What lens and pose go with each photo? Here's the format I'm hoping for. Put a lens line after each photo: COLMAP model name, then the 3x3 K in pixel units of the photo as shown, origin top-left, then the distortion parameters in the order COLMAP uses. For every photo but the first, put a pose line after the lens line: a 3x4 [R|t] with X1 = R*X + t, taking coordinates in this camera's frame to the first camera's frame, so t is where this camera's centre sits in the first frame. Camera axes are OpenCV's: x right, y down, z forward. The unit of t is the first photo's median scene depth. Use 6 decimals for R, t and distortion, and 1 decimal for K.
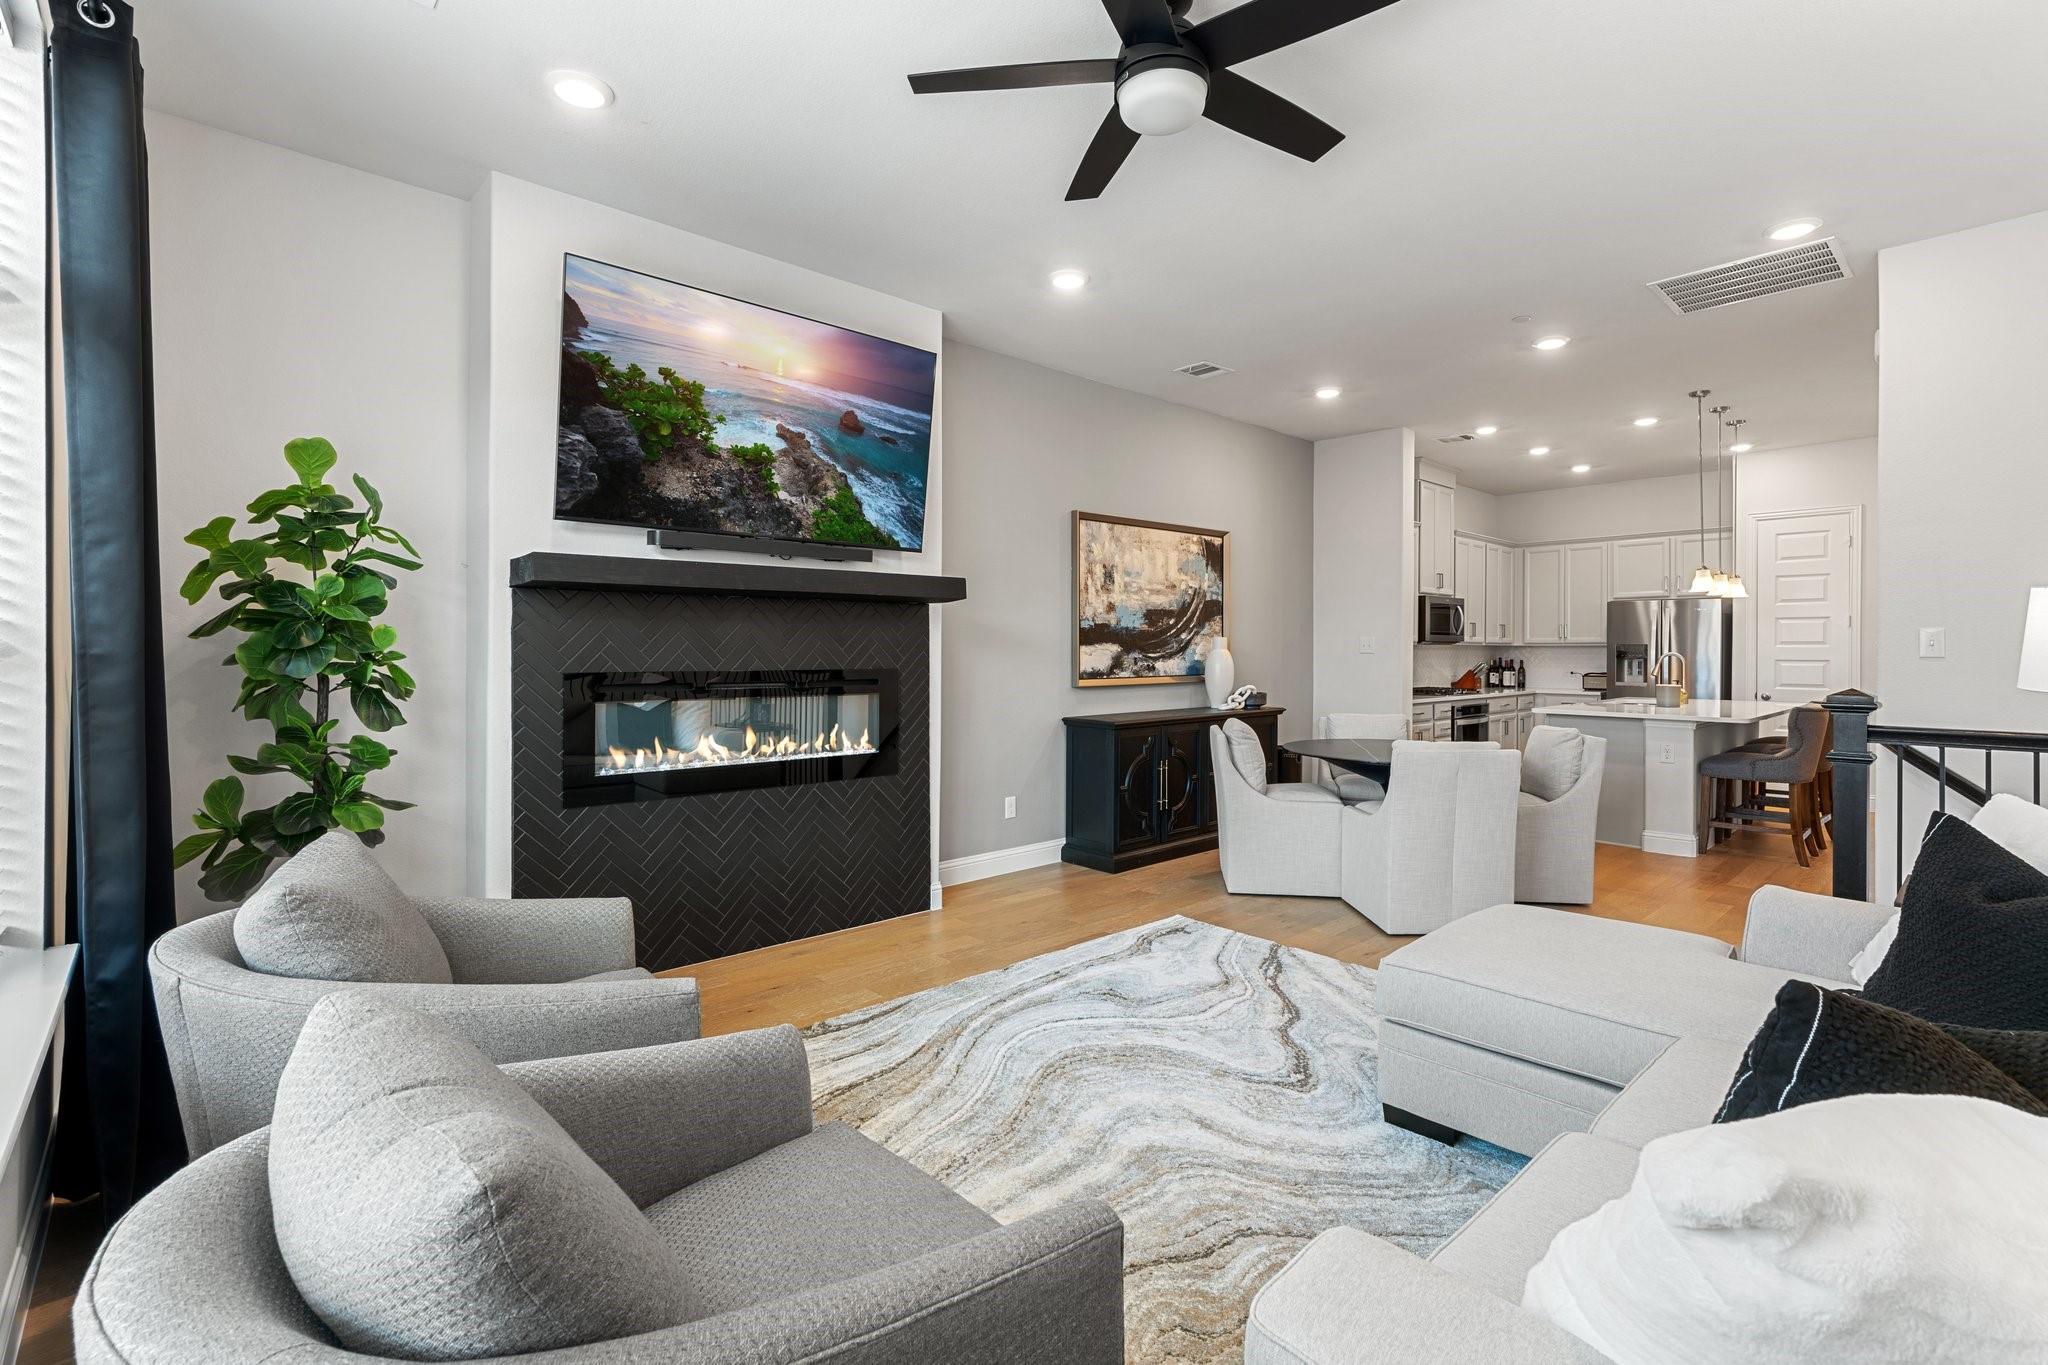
lens RADIAL K [[930.4, 0, 996.9], [0, 930.4, 656.3], [0, 0, 1]] dist [-0.012763, 0.003504]
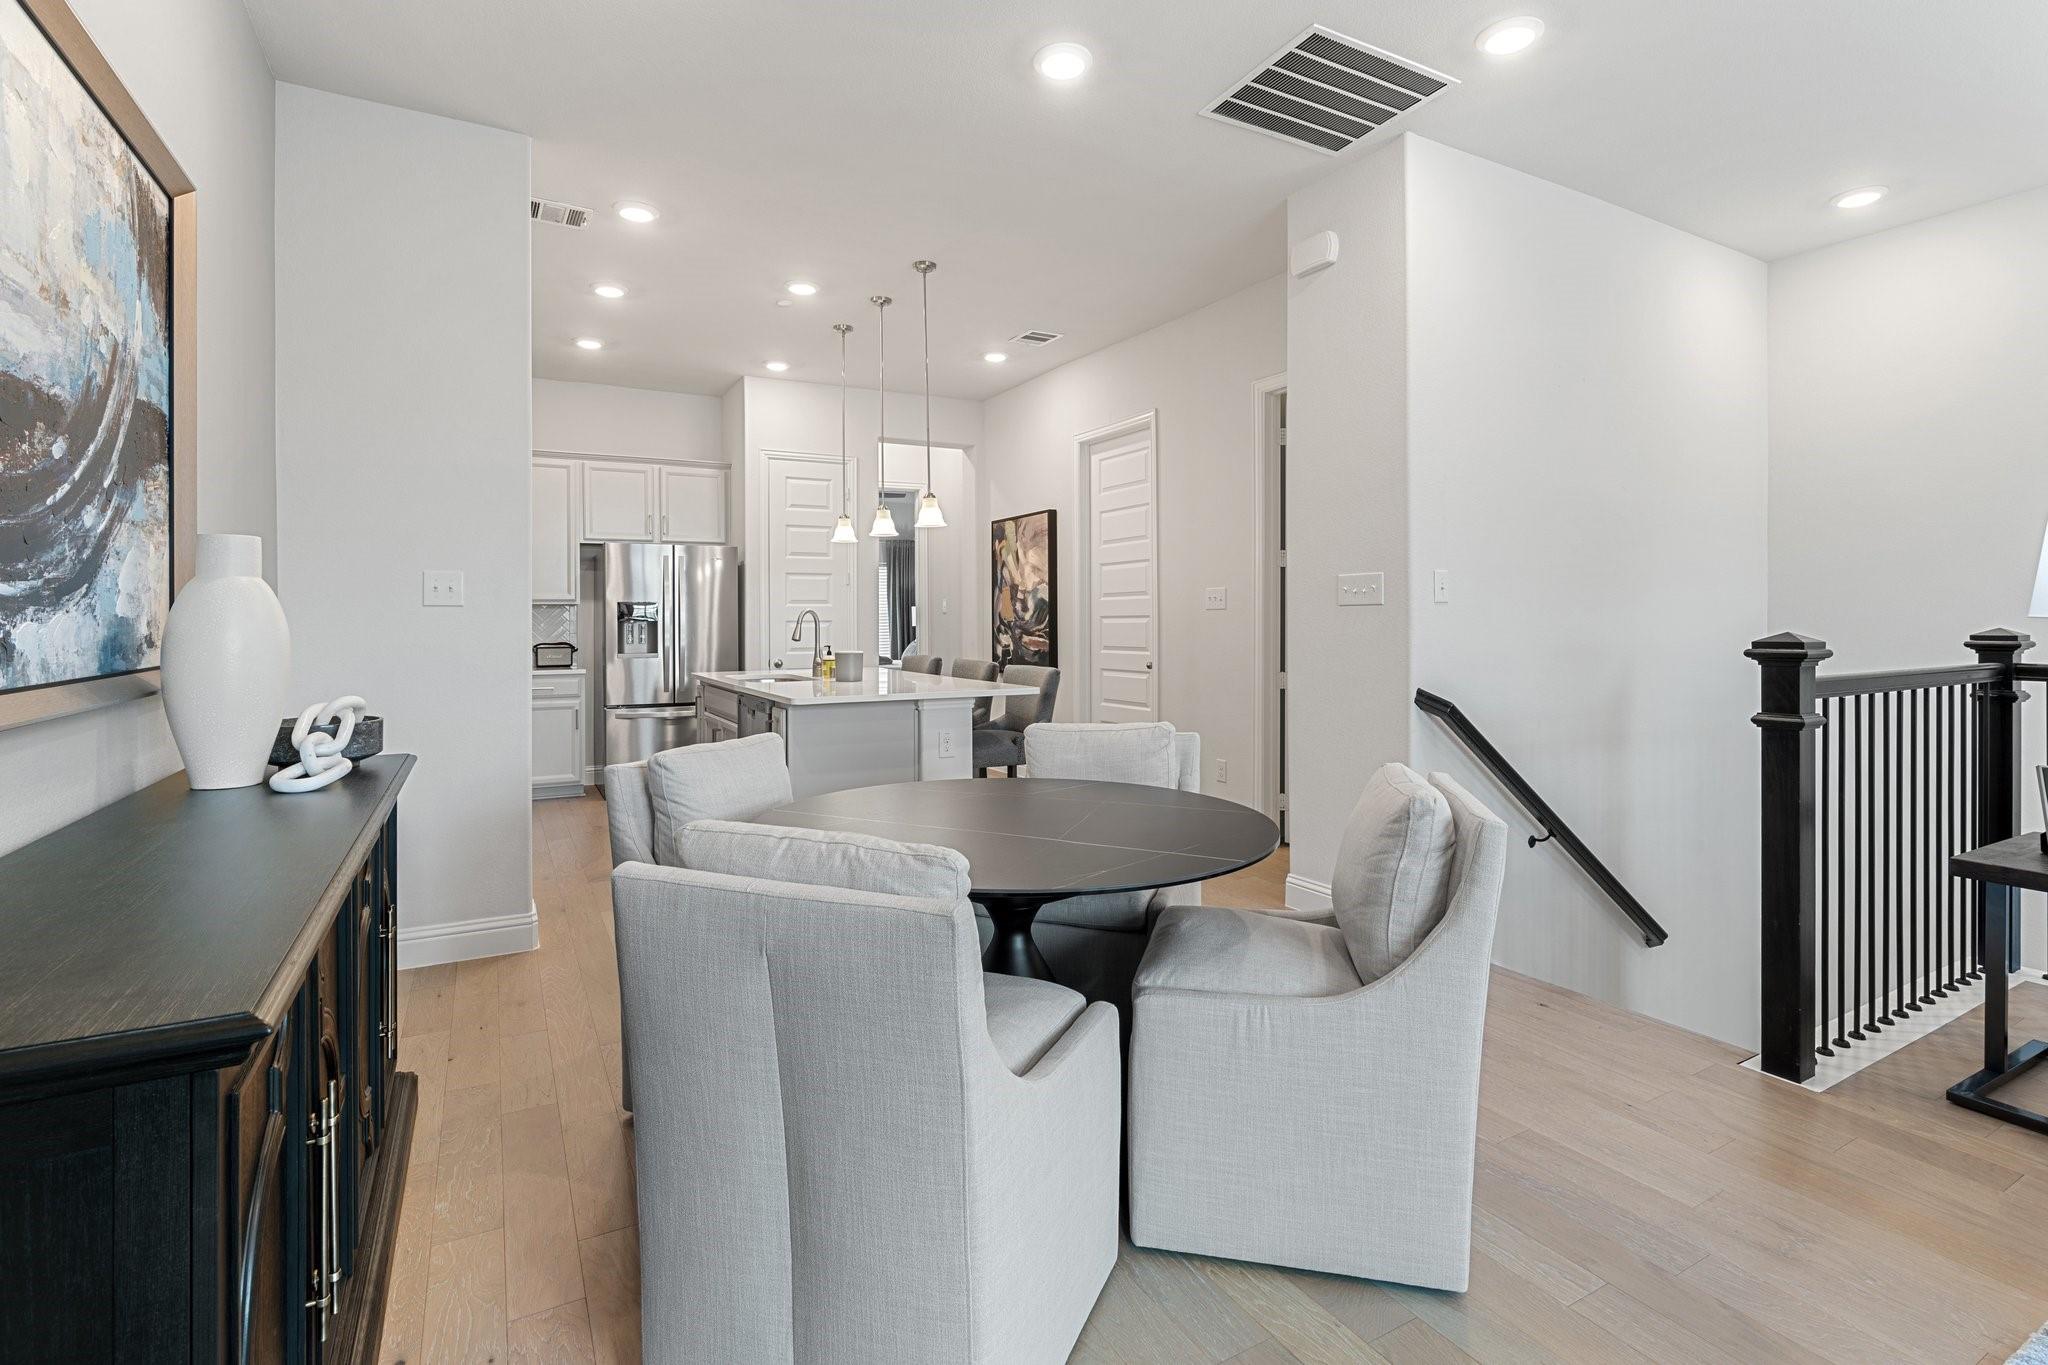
lens RADIAL K [[930.4, 0, 967.4], [0, 930.4, 631.3], [0, 0, 1]] dist [-0.012763, 0.003504]
pose [[0.209571, -0.011063, 0.977731, 0.013910], [0.012156, 0.999888, 0.008708, 0.012158], [-0.977718, 0.010060, 0.209682, 0.972238]]
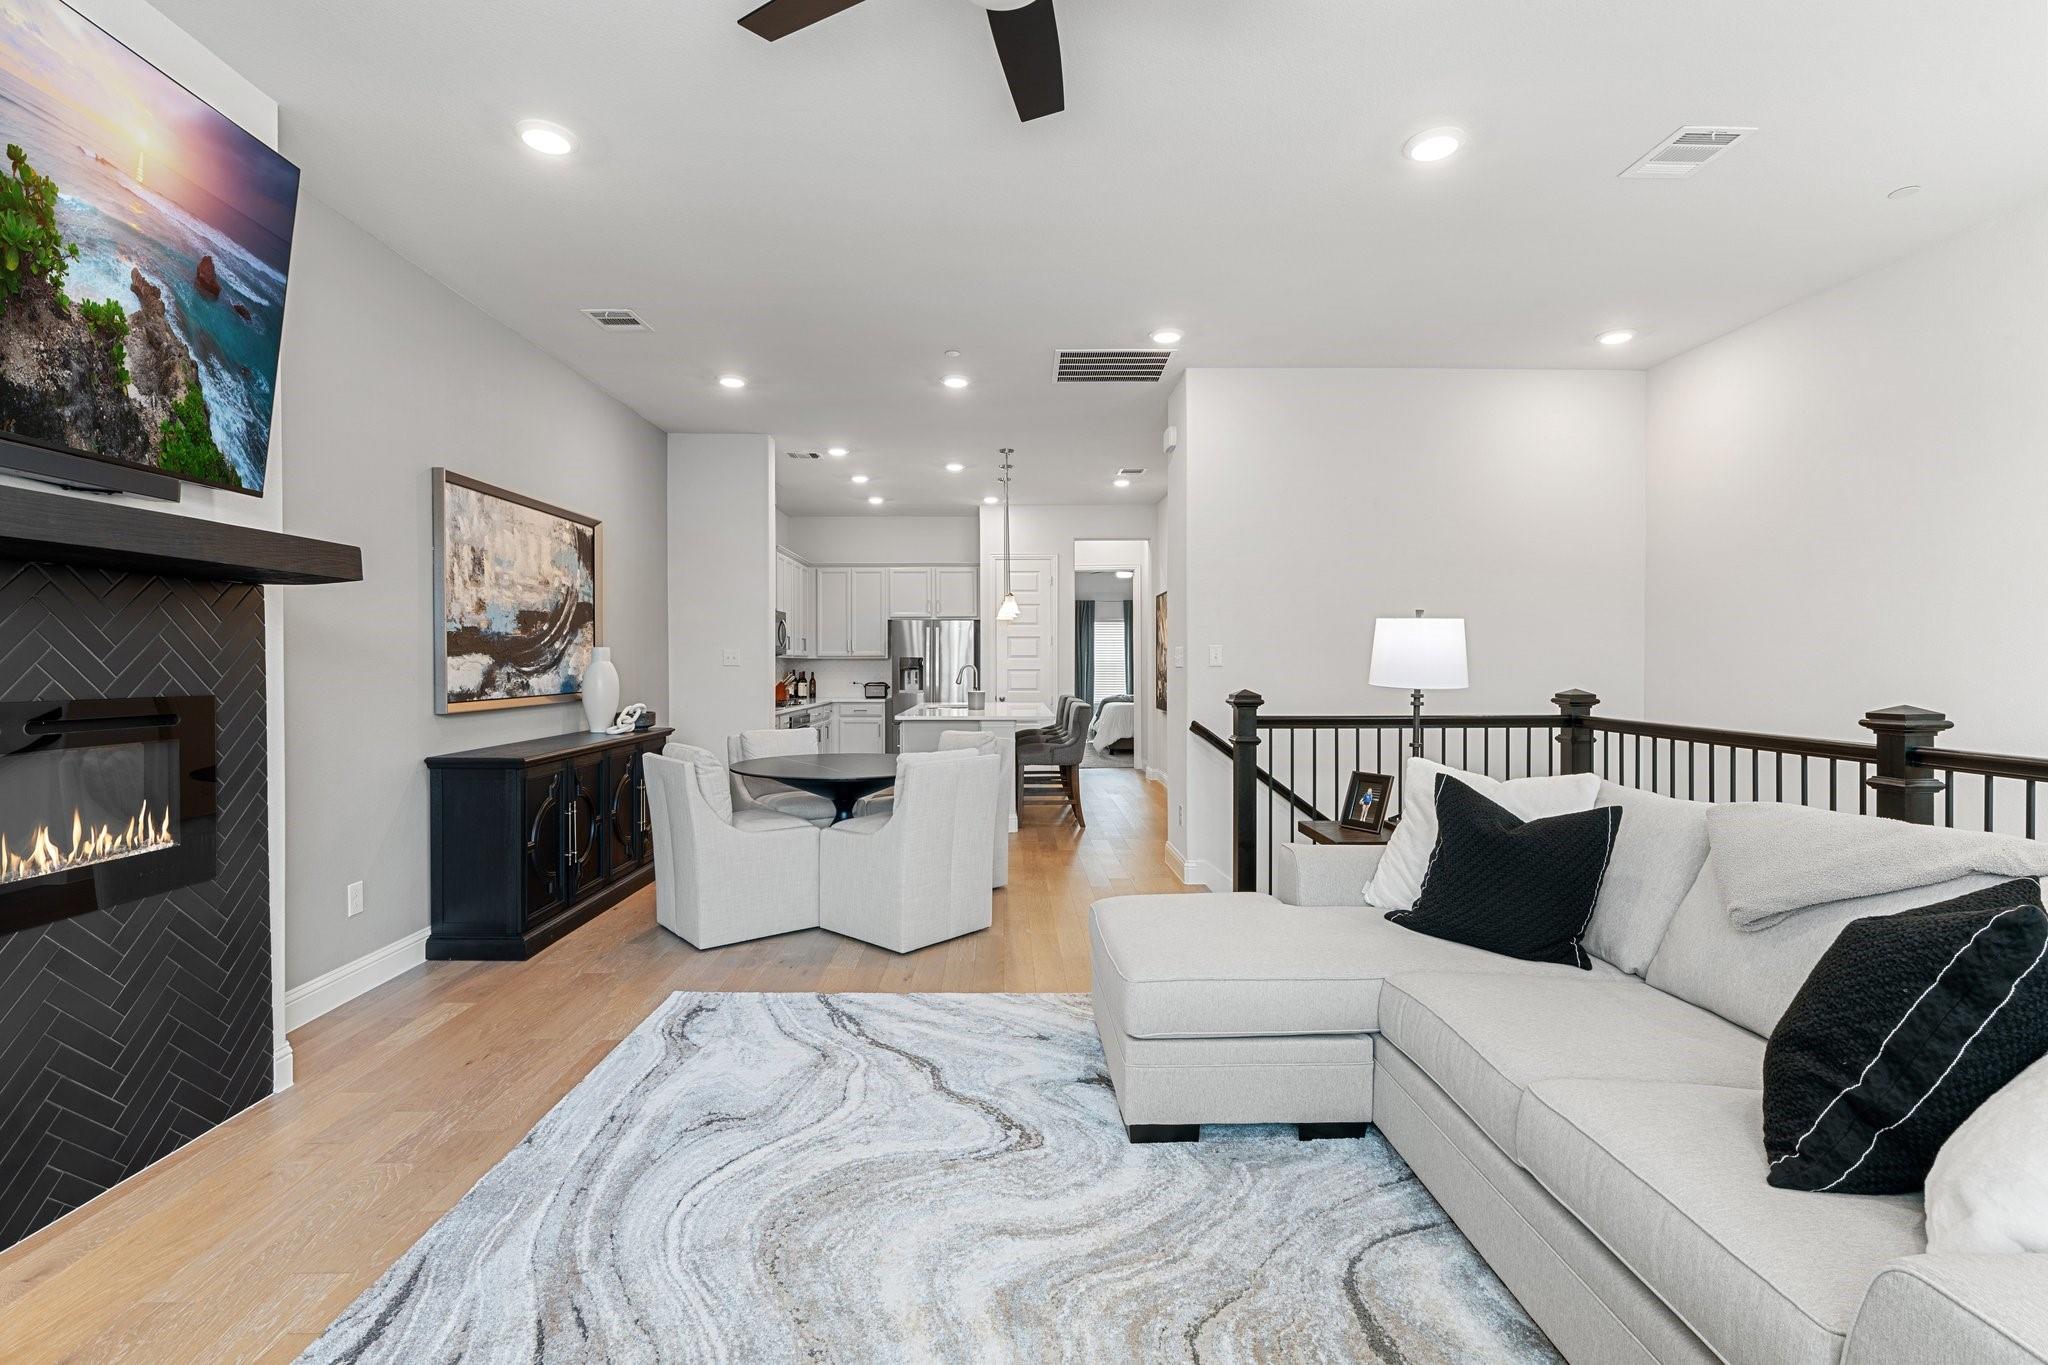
lens RADIAL K [[930.4, 0, 1013.9], [0, 930.4, 677.3], [0, 0, 1]] dist [-0.012763, 0.003504]
pose [[0.648681, -0.013359, 0.760943, -0.207493], [0.007340, 0.999909, 0.011297, -0.000200], [-0.761025, -0.001743, 0.648721, 0.240800]]
